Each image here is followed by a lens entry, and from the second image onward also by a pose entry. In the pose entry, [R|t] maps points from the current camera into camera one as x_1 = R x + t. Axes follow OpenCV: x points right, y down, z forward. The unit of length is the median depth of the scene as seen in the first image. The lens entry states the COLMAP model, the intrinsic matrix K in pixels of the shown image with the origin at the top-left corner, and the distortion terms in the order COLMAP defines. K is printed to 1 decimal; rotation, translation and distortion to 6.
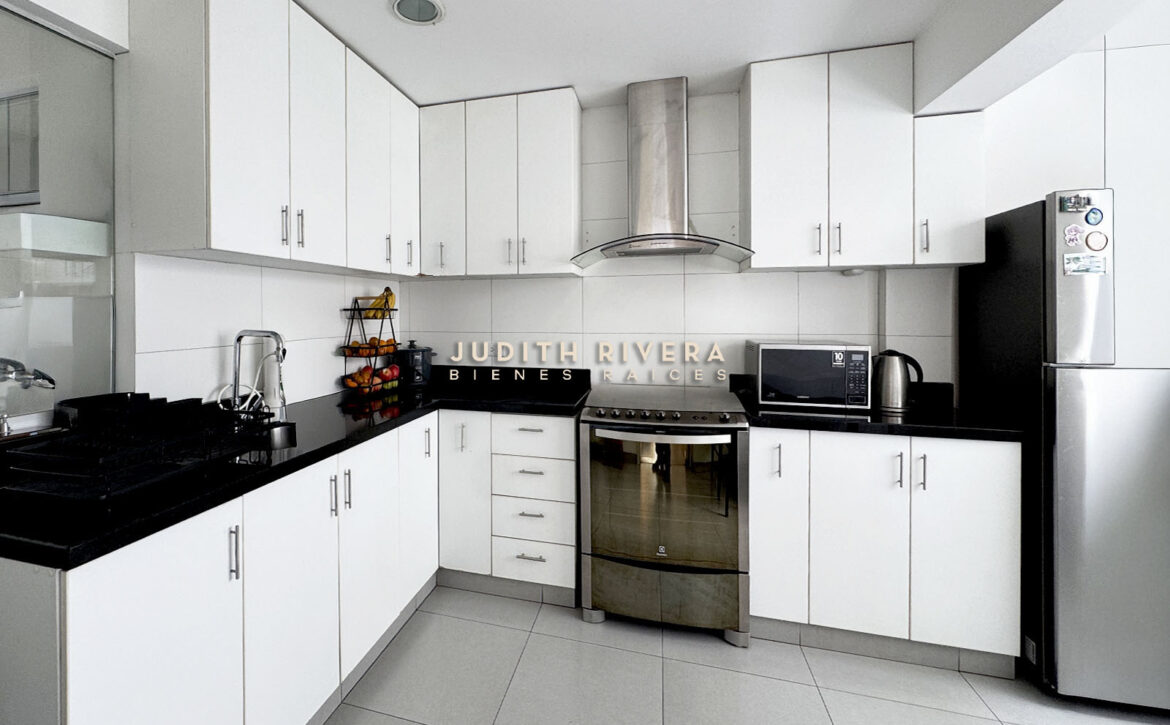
lens RADIAL K [[549.9, 0, 535.2], [0, 549.9, 304.1], [0, 0, 1]] dist [-0.001698, -0.000137]
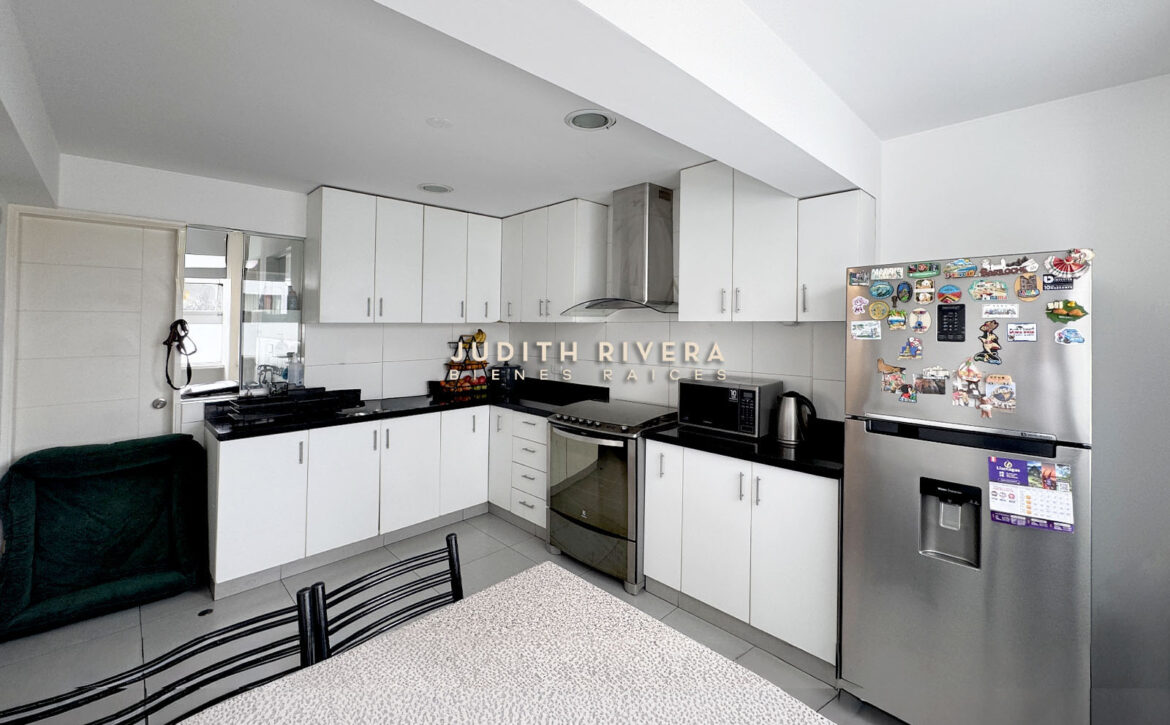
lens RADIAL K [[472.3, 0, 585.3], [0, 472.3, 304.6], [0, 0, 1]] dist [0.000825, -0.000001]
pose [[0.882217, -0.004465, -0.470821, 0.767655], [-0.009222, 0.999599, -0.026760, -0.077684], [0.470752, 0.027950, 0.881823, -0.132925]]
